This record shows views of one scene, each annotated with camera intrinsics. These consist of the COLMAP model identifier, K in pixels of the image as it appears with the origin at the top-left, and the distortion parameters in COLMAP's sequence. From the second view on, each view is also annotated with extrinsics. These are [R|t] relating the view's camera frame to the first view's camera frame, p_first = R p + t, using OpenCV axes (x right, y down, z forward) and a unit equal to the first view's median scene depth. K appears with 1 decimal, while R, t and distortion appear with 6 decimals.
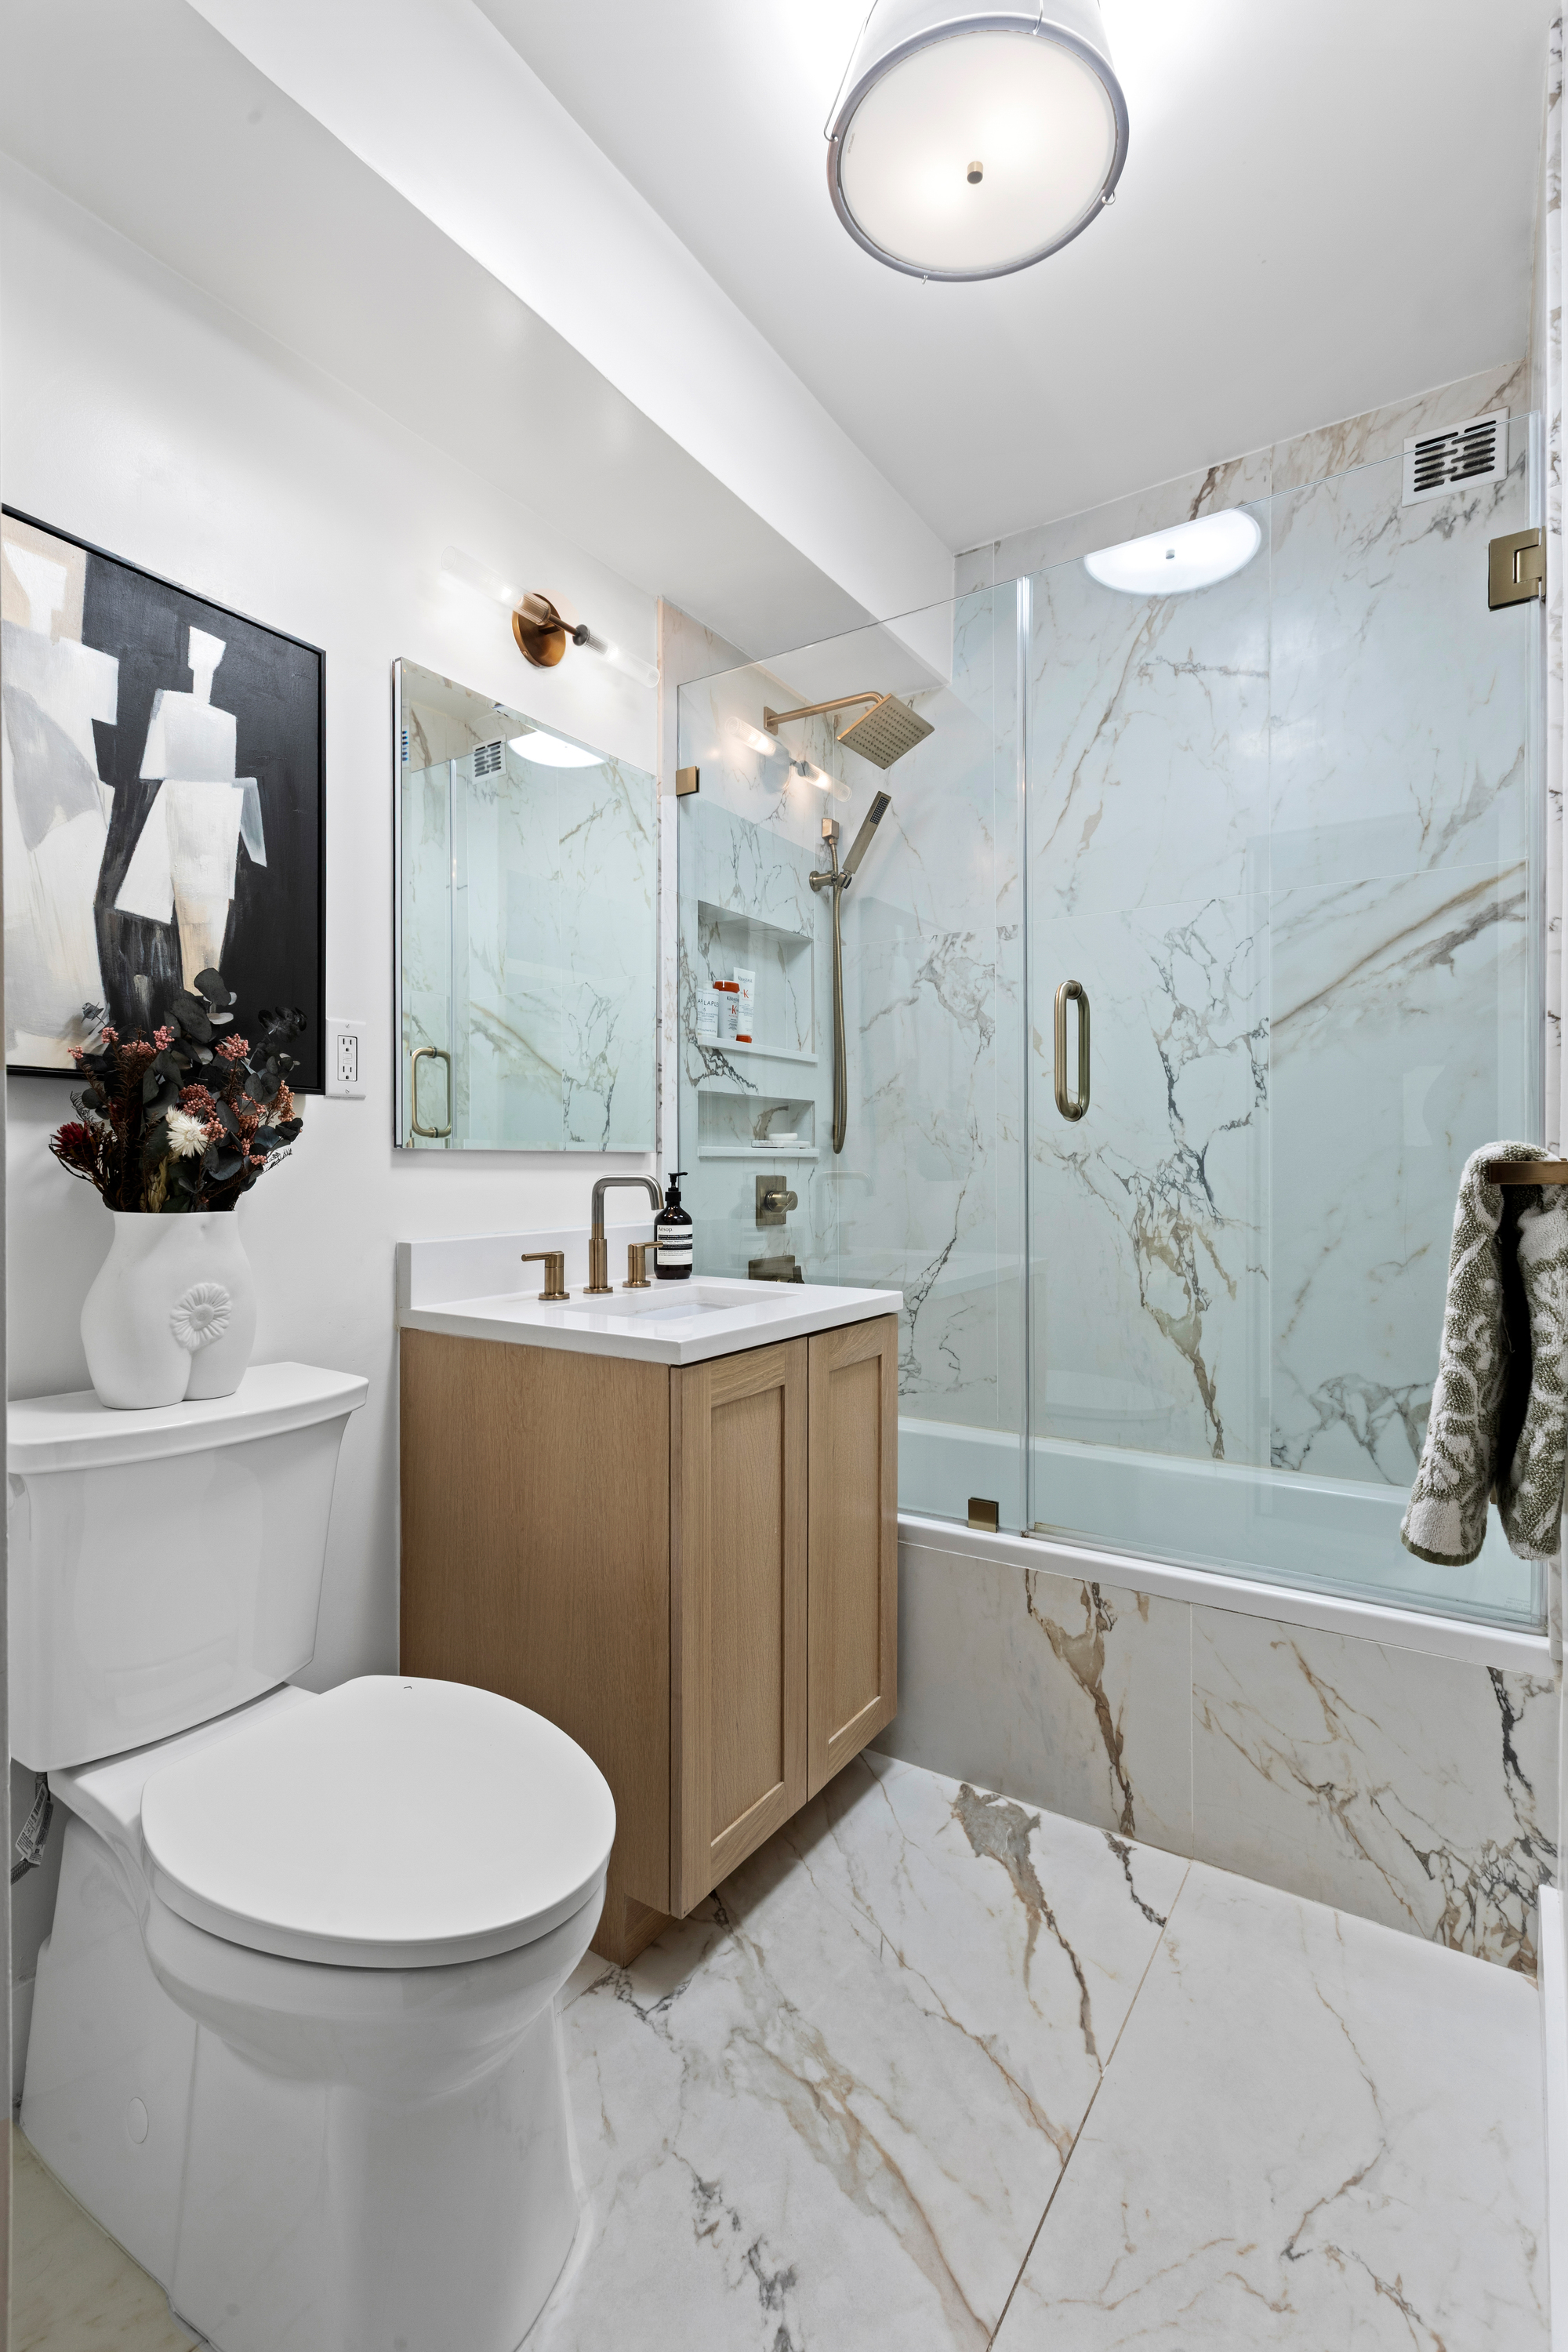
lens RADIAL K [[1098.4, 0, 784.0], [0, 1098.4, 1176.0], [0, 0, 1]] dist [-0.000244, -0.001114]
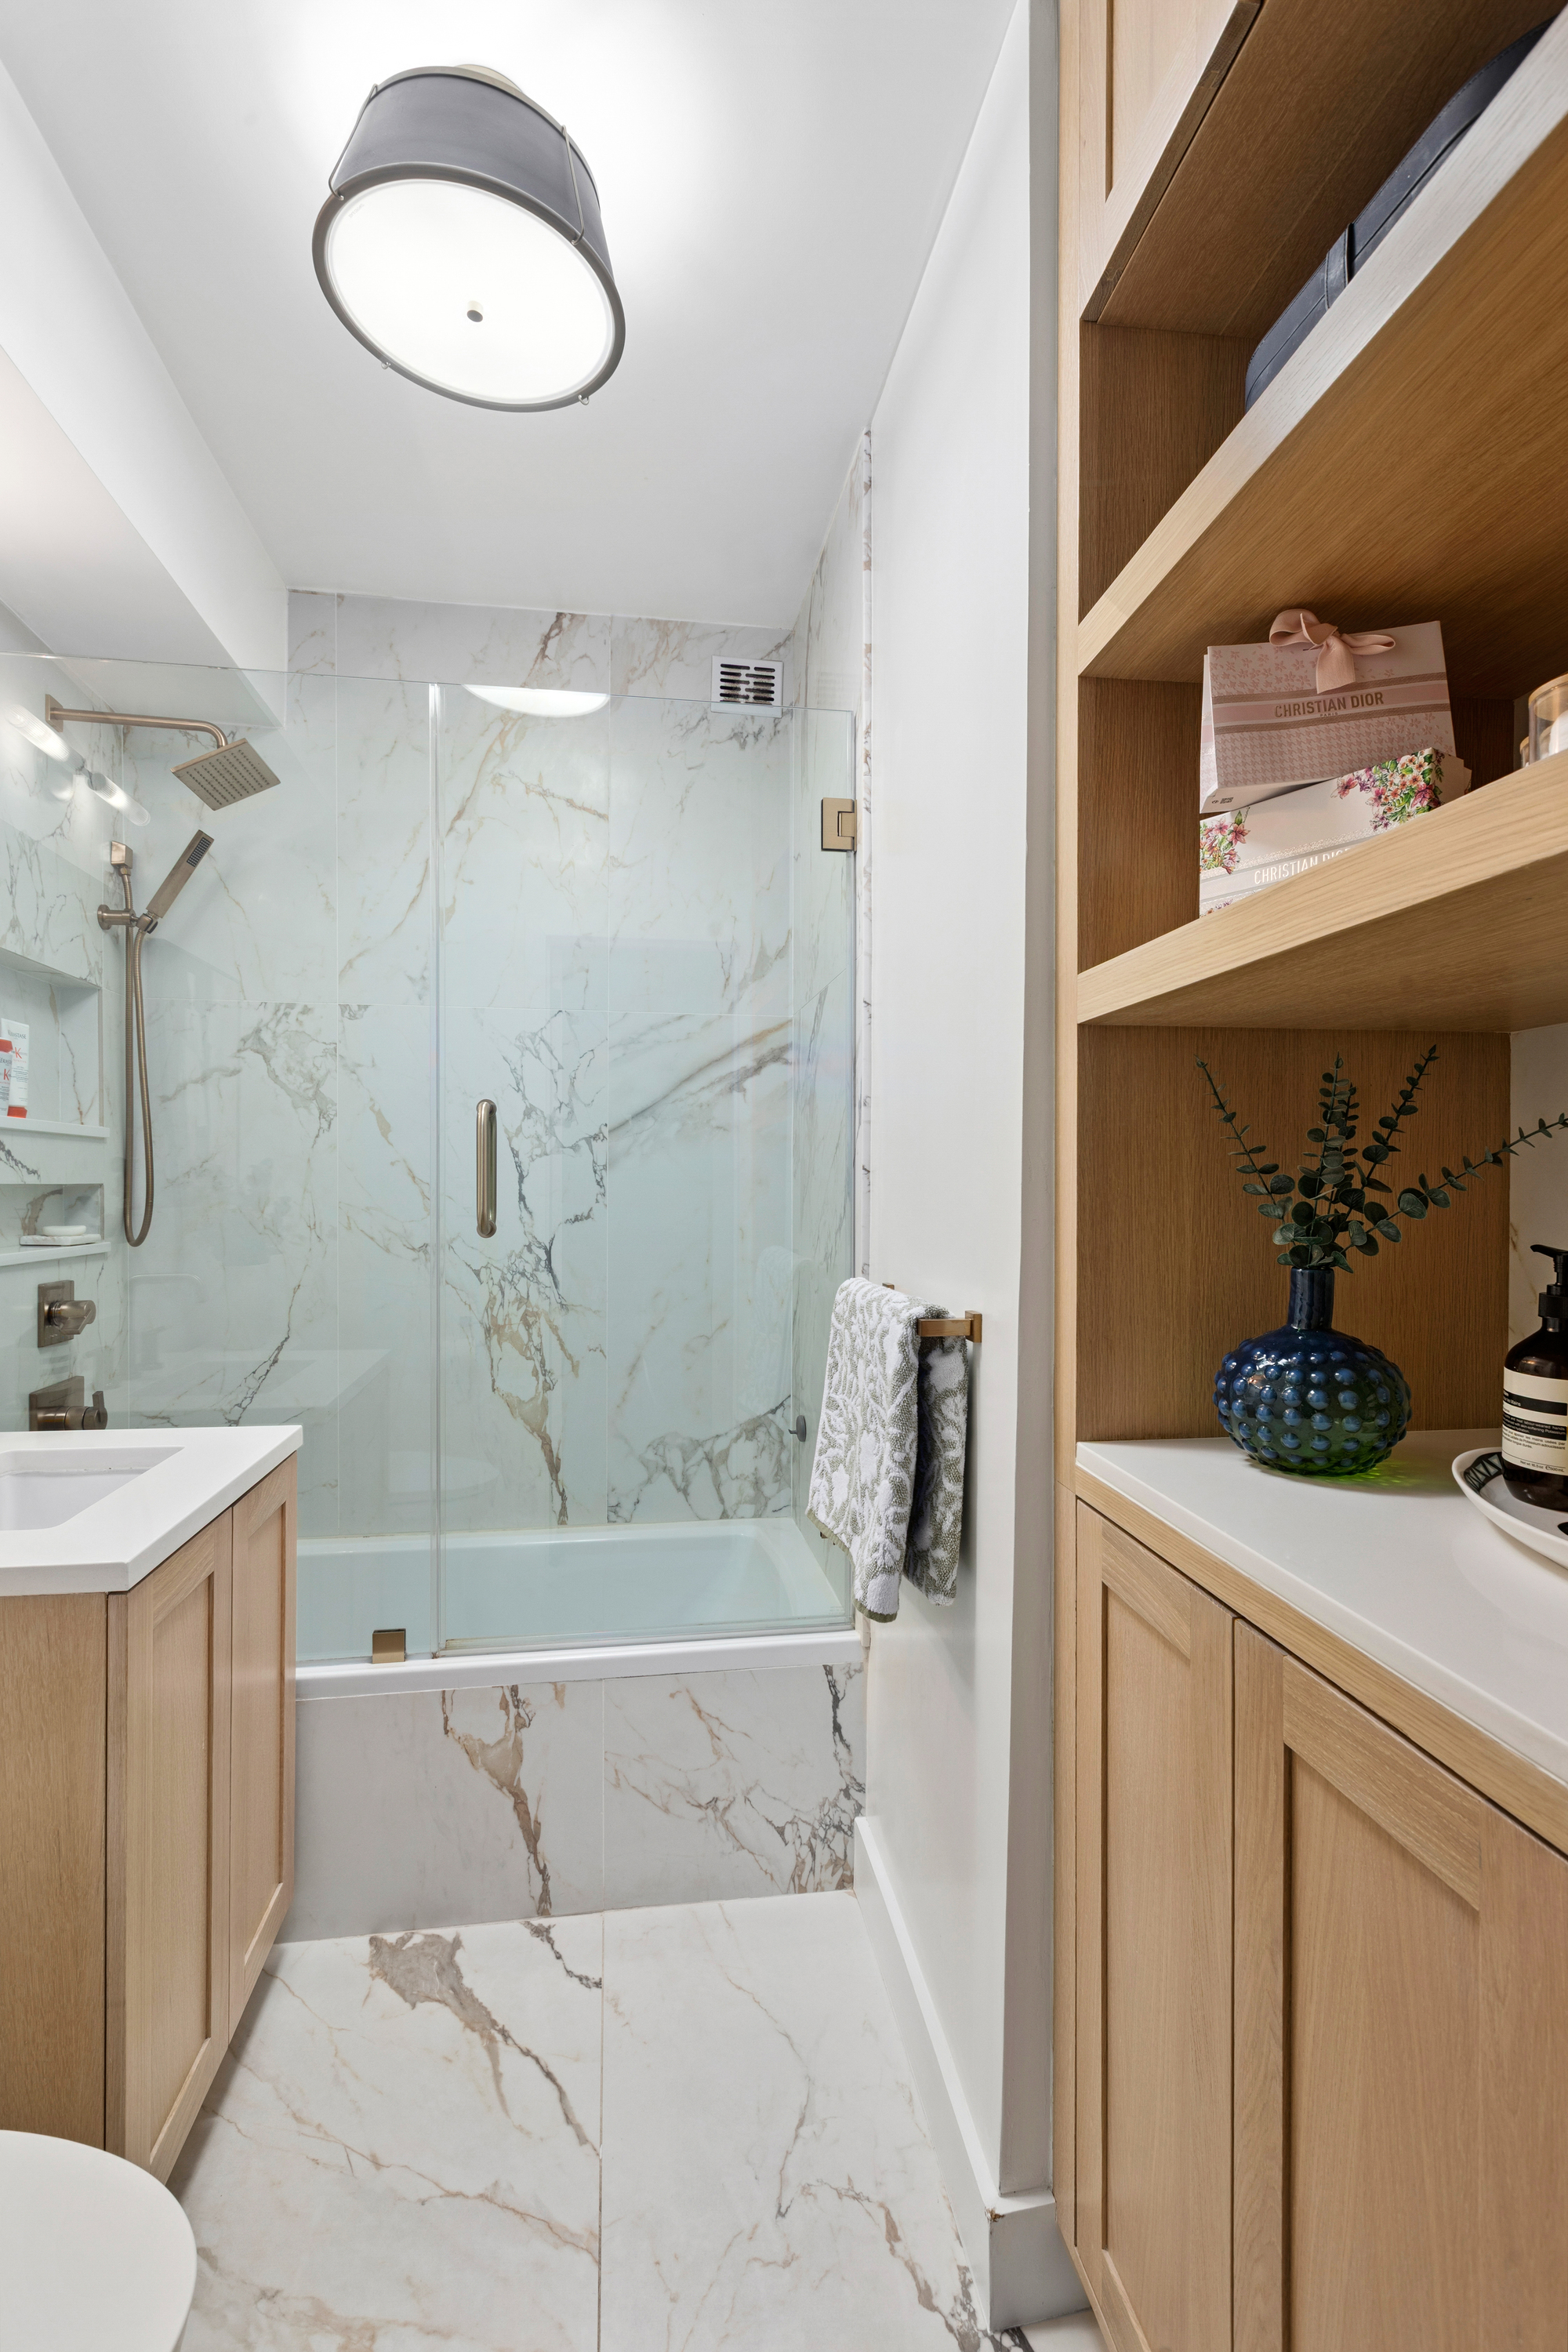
lens RADIAL K [[1104.6, 0, 784.0], [0, 1104.6, 1176.0], [0, 0, 1]] dist [0.000281, -0.000496]
pose [[0.728903, 0.005369, 0.684596, -0.227290], [-0.004987, 0.999984, -0.002532, -0.100675], [-0.684599, -0.001568, 0.728919, 0.059047]]
